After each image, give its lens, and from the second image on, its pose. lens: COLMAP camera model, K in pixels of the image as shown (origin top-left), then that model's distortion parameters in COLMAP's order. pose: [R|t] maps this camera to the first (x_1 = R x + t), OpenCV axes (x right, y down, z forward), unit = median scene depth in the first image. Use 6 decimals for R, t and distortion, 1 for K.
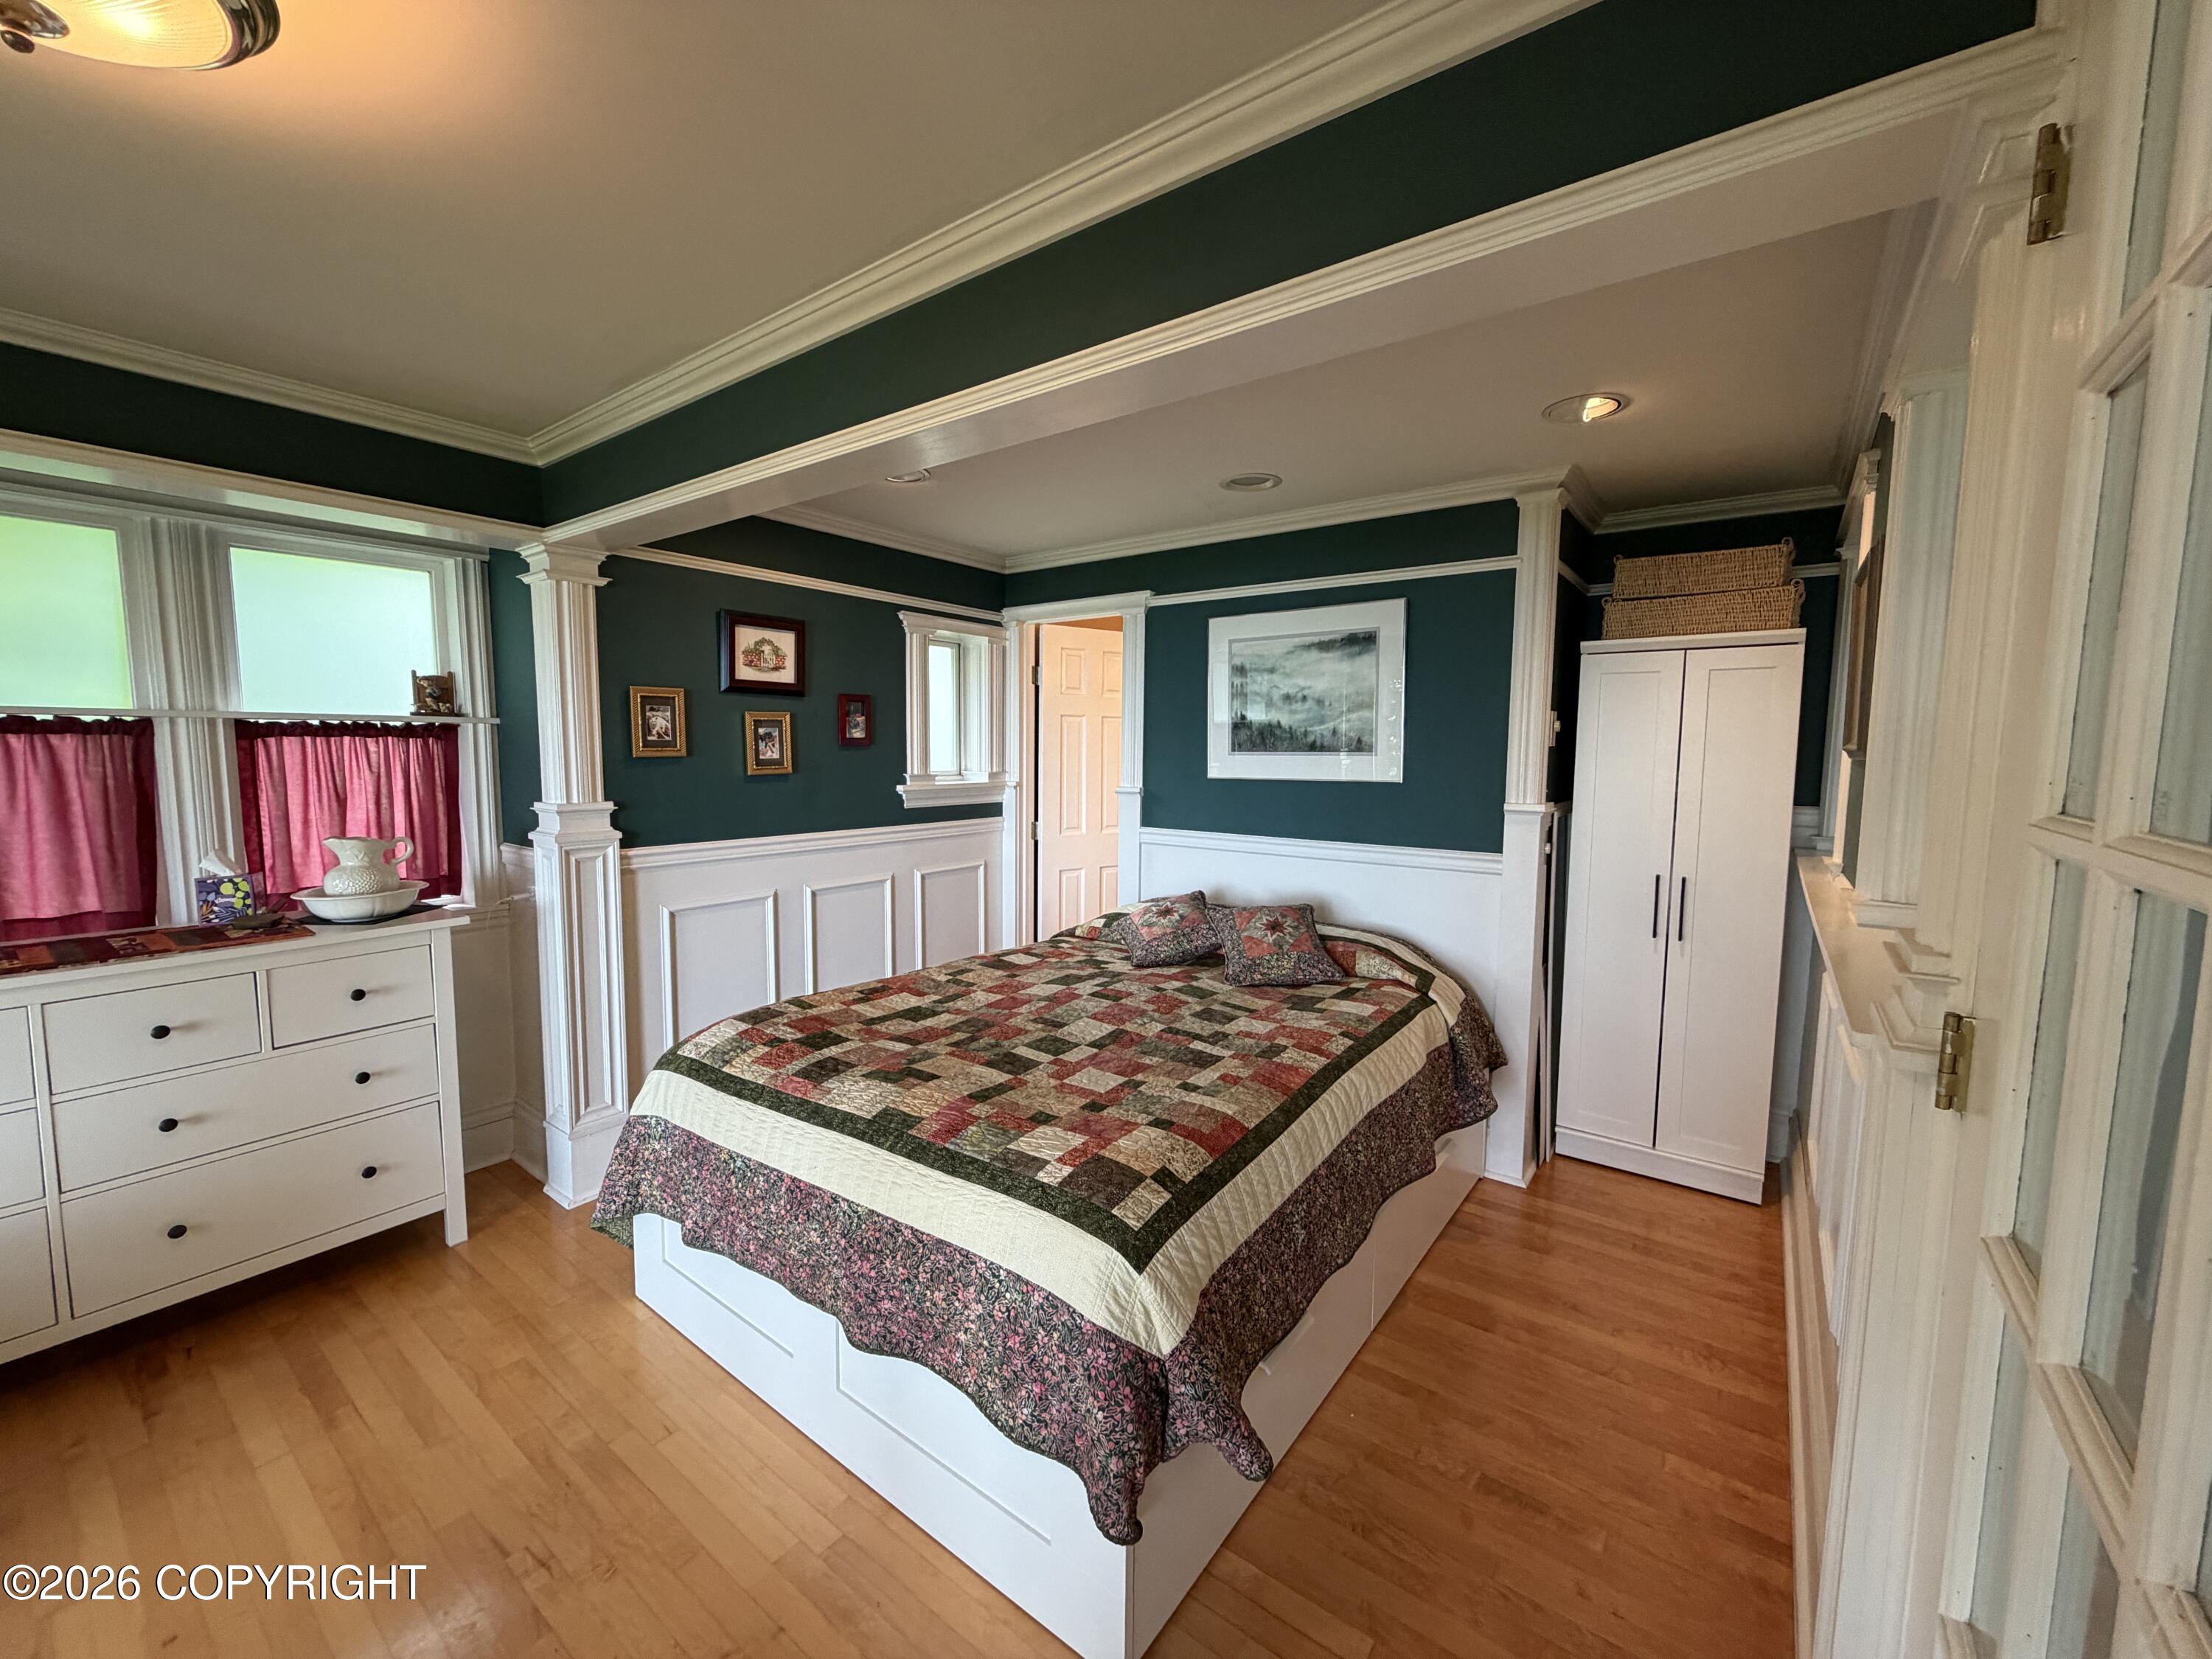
lens RADIAL K [[879.0, 0, 1106.3], [0, 879.0, 828.7], [0, 0, 1]] dist [-0.000186, 0.000340]
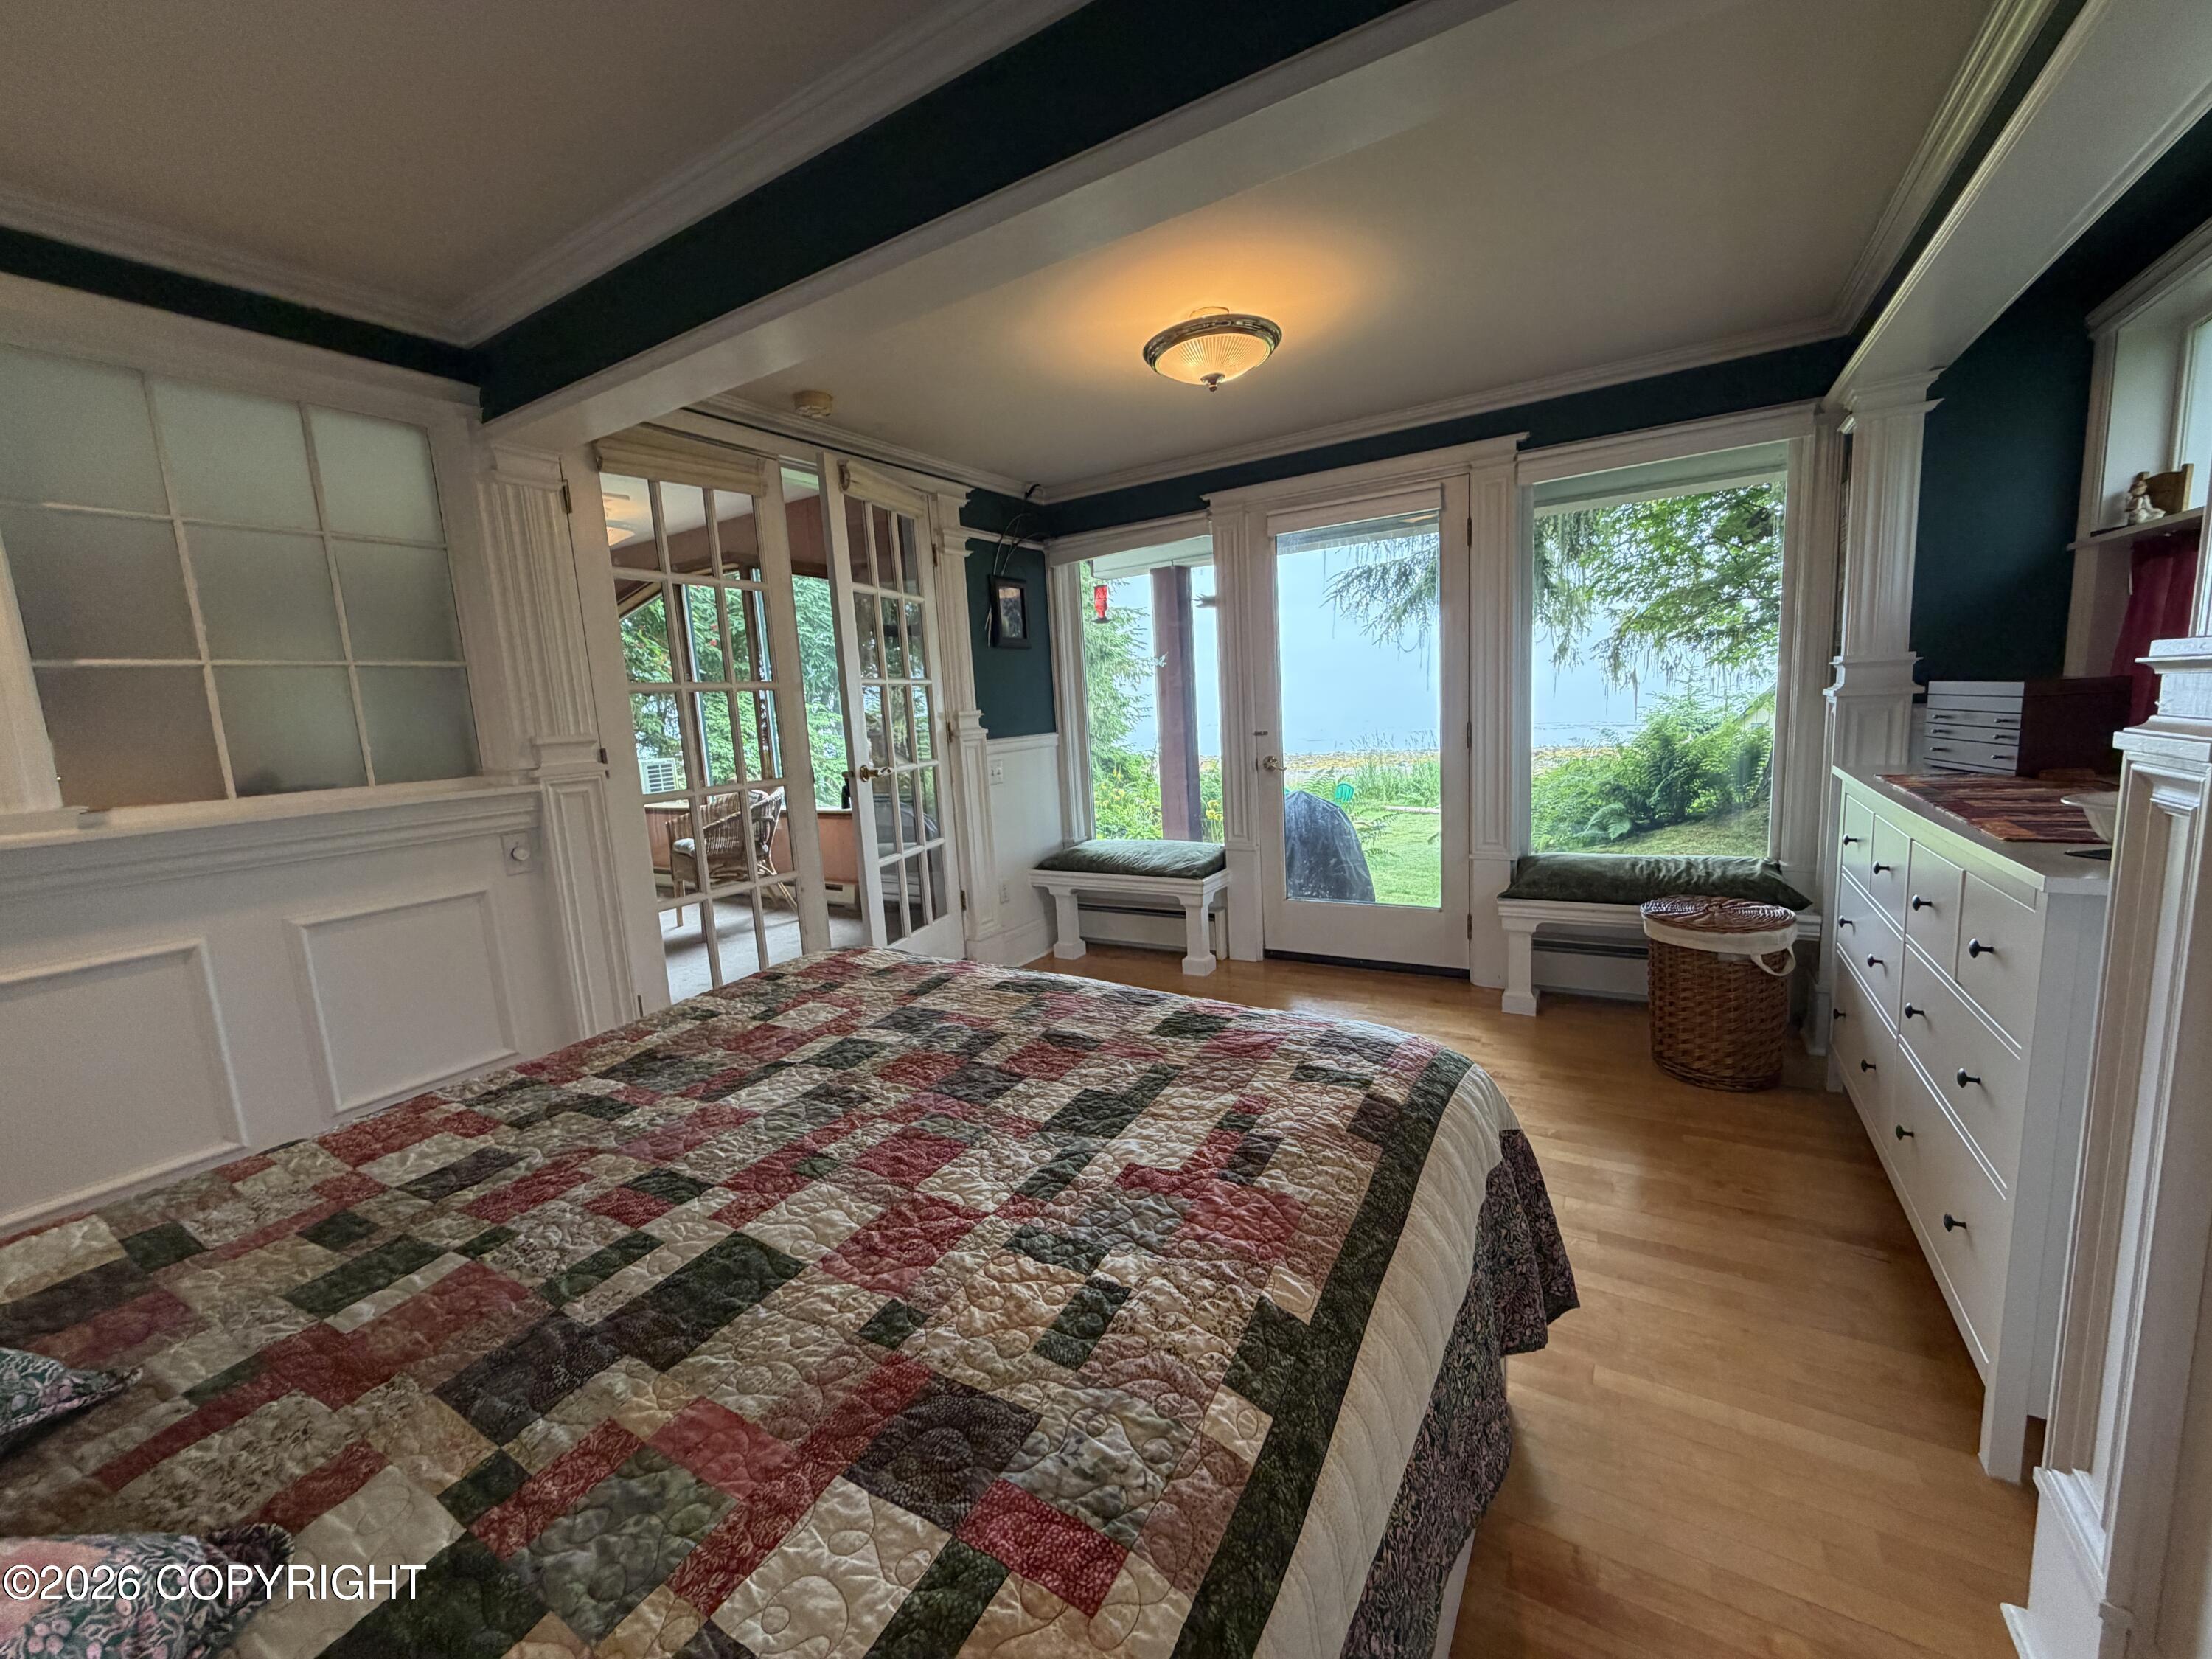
lens RADIAL K [[879.0, 0, 1097.7], [0, 879.0, 827.3], [0, 0, 1]] dist [-0.000186, 0.000340]
pose [[-0.994897, 0.063207, -0.078644, -0.189491], [0.043559, 0.972149, 0.230279, -0.059100], [0.091009, 0.225678, -0.969942, 1.472707]]
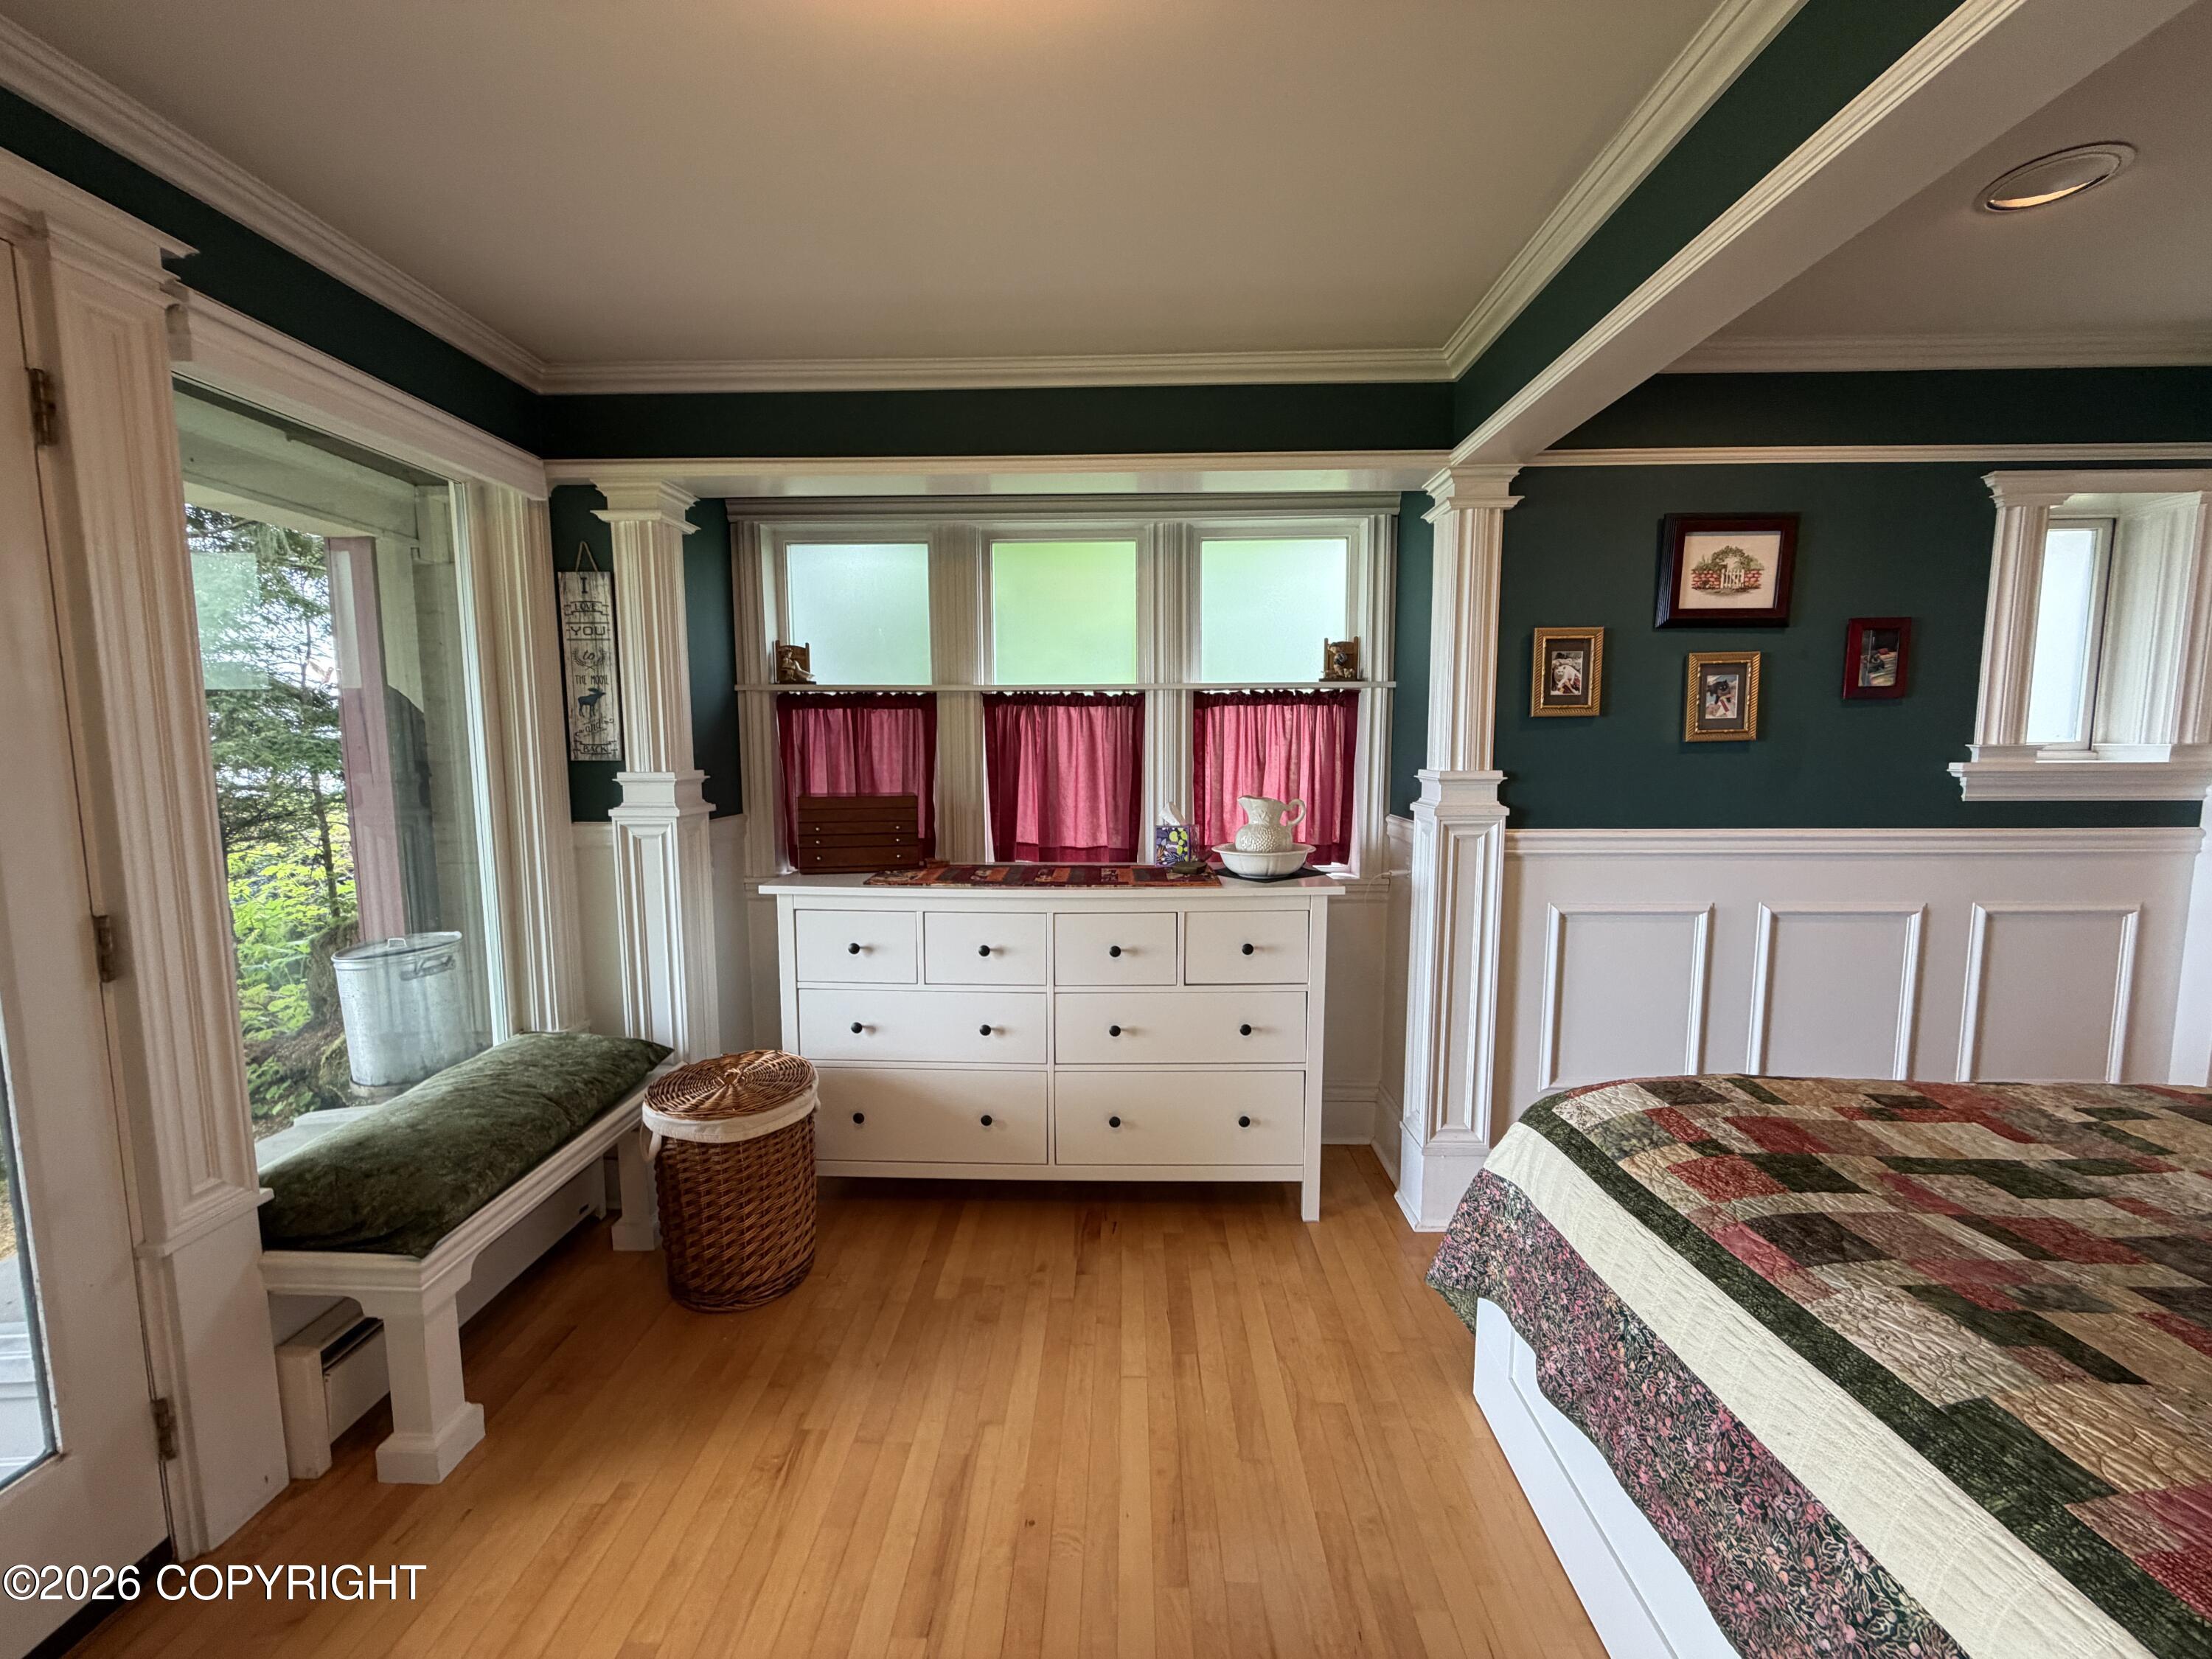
lens RADIAL K [[879.0, 0, 1096.6], [0, 879.0, 829.0], [0, 0, 1]] dist [-0.000186, 0.000340]
pose [[0.575570, 0.070895, -0.814674, -0.122095], [-0.066651, 0.996987, 0.039671, 0.019509], [0.815032, 0.031465, 0.578561, 0.250141]]
